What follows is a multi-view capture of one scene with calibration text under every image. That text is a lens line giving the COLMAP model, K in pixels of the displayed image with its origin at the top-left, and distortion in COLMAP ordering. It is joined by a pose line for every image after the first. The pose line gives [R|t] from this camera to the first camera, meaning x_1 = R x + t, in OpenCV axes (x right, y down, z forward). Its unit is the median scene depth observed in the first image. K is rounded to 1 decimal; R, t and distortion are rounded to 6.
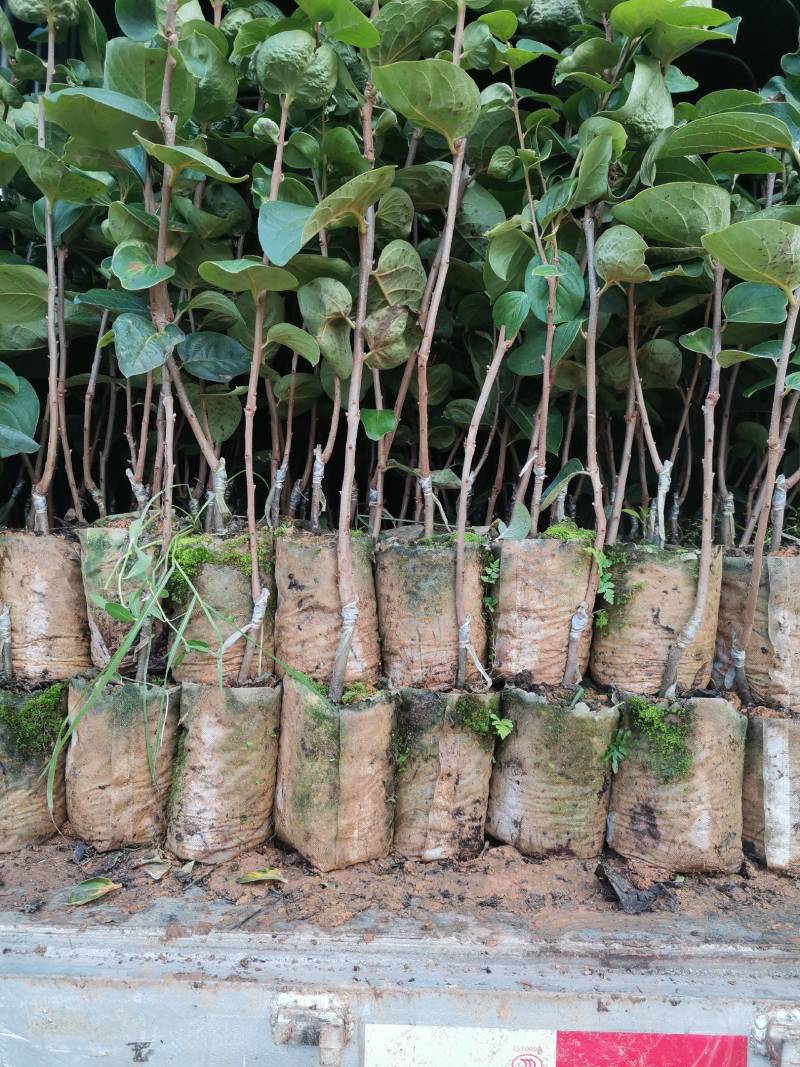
lens RADIAL K [[782.3, 0, 389.9], [0, 782.3, 537.4], [0, 0, 1]] dist [0.050988, -0.002558]
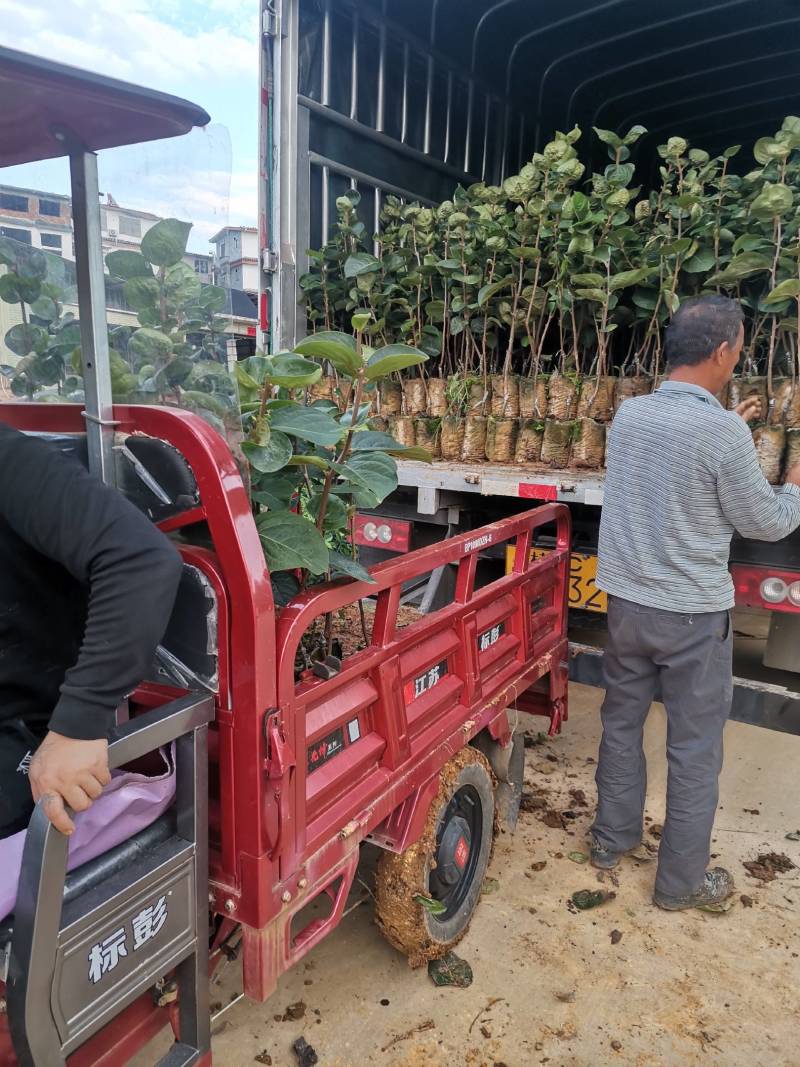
lens RADIAL K [[782.3, 0, 401.4], [0, 782.3, 529.2], [0, 0, 1]] dist [0.050988, -0.002558]
pose [[0.817539, 0.087492, -0.569188, 1.662120], [-0.003966, 0.989223, 0.146361, 0.169120], [0.575859, -0.117399, 0.809076, -2.272530]]
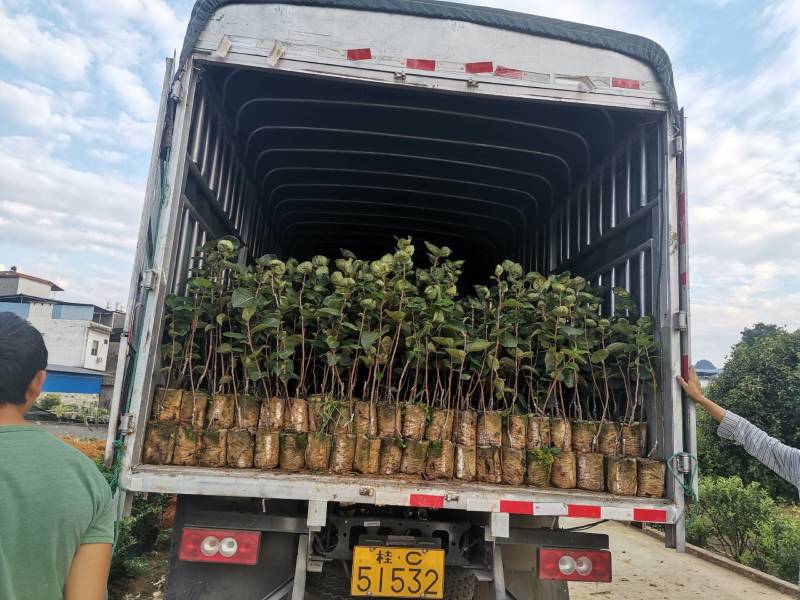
lens RADIAL K [[586.6, 0, 399.9], [0, 586.6, 293.9], [0, 0, 1]] dist [0.050988, -0.002558]
pose [[0.993369, 0.066927, 0.093479, -0.257659], [-0.048185, 0.980597, -0.190023, 0.021264], [-0.104383, 0.184258, 0.977319, -2.478158]]
